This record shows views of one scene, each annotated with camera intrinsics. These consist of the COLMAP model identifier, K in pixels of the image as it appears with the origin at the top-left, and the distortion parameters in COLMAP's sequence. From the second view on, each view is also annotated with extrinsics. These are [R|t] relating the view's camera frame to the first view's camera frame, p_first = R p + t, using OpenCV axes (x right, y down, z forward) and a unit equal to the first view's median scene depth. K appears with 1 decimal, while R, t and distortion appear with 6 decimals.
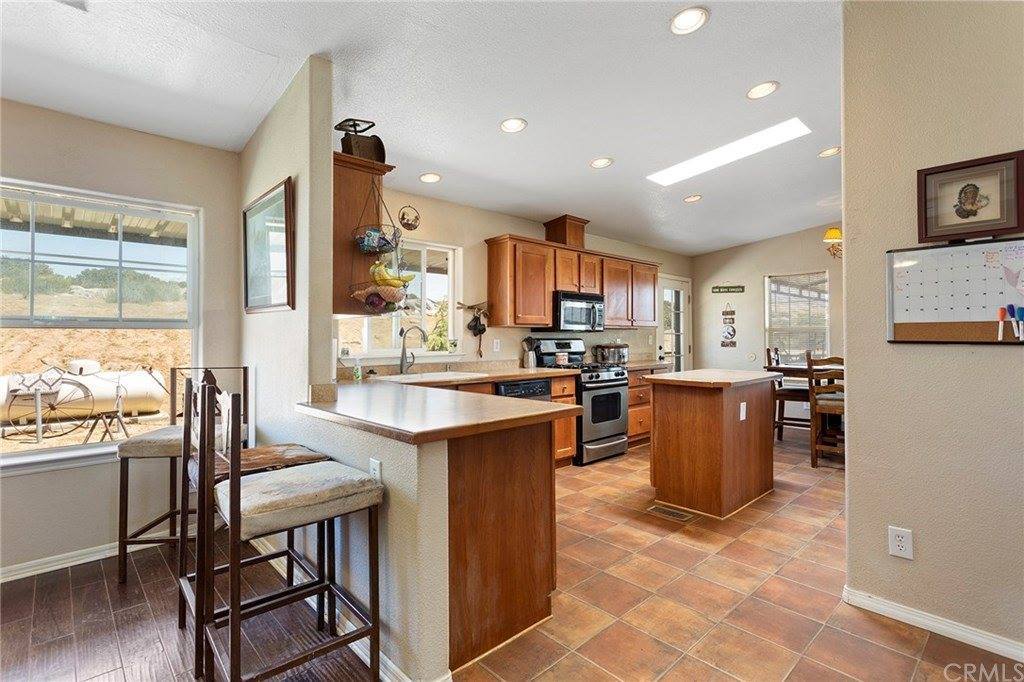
lens RADIAL K [[489.3, 0, 502.6], [0, 489.3, 333.5], [0, 0, 1]] dist [0.000719, 0.000041]
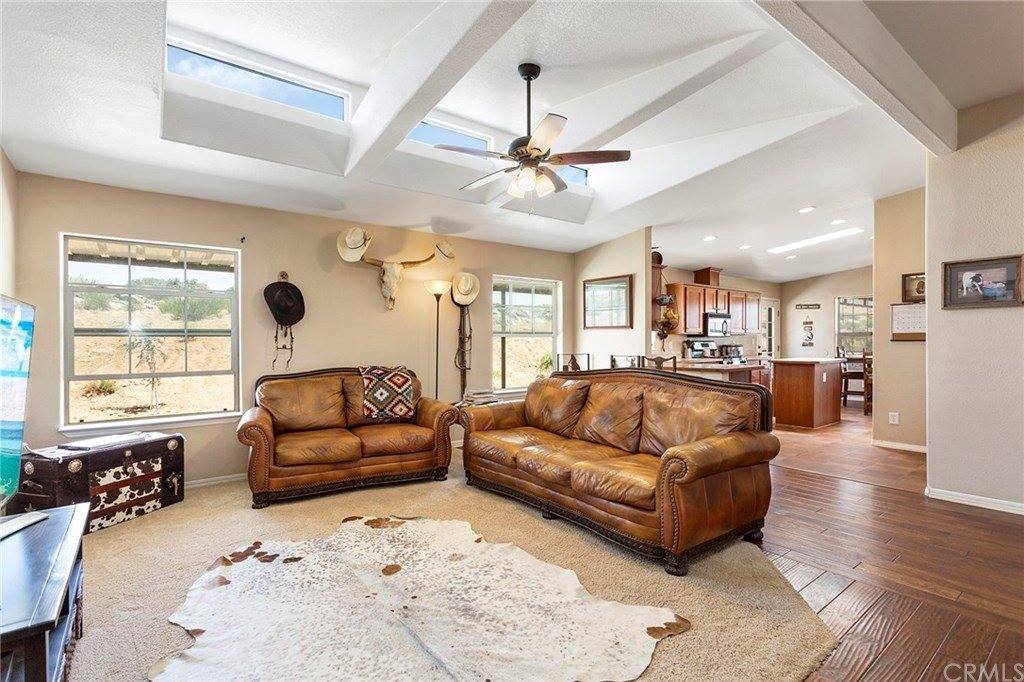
lens RADIAL K [[484.2, 0, 507.1], [0, 484.2, 349.2], [0, 0, 1]] dist [0.005155, 0.000702]
pose [[0.995450, -0.003239, -0.095228, -0.407576], [0.005431, 0.999726, 0.022775, -0.003031], [0.095128, -0.023188, 0.995195, -0.728336]]
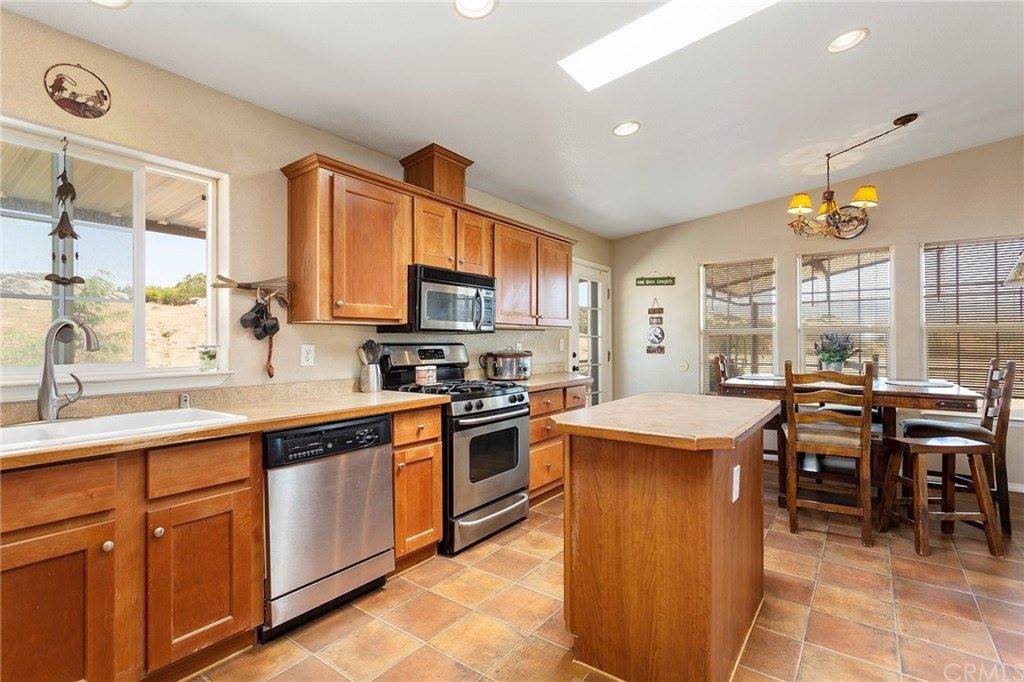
lens RADIAL K [[484.2, 0, 507.1], [0, 484.2, 349.2], [0, 0, 1]] dist [0.005155, 0.000702]
pose [[0.982811, -0.003021, 0.184590, 0.110016], [-0.001391, 0.999717, 0.023766, 0.003009], [-0.184609, -0.023614, 0.982528, 0.379887]]
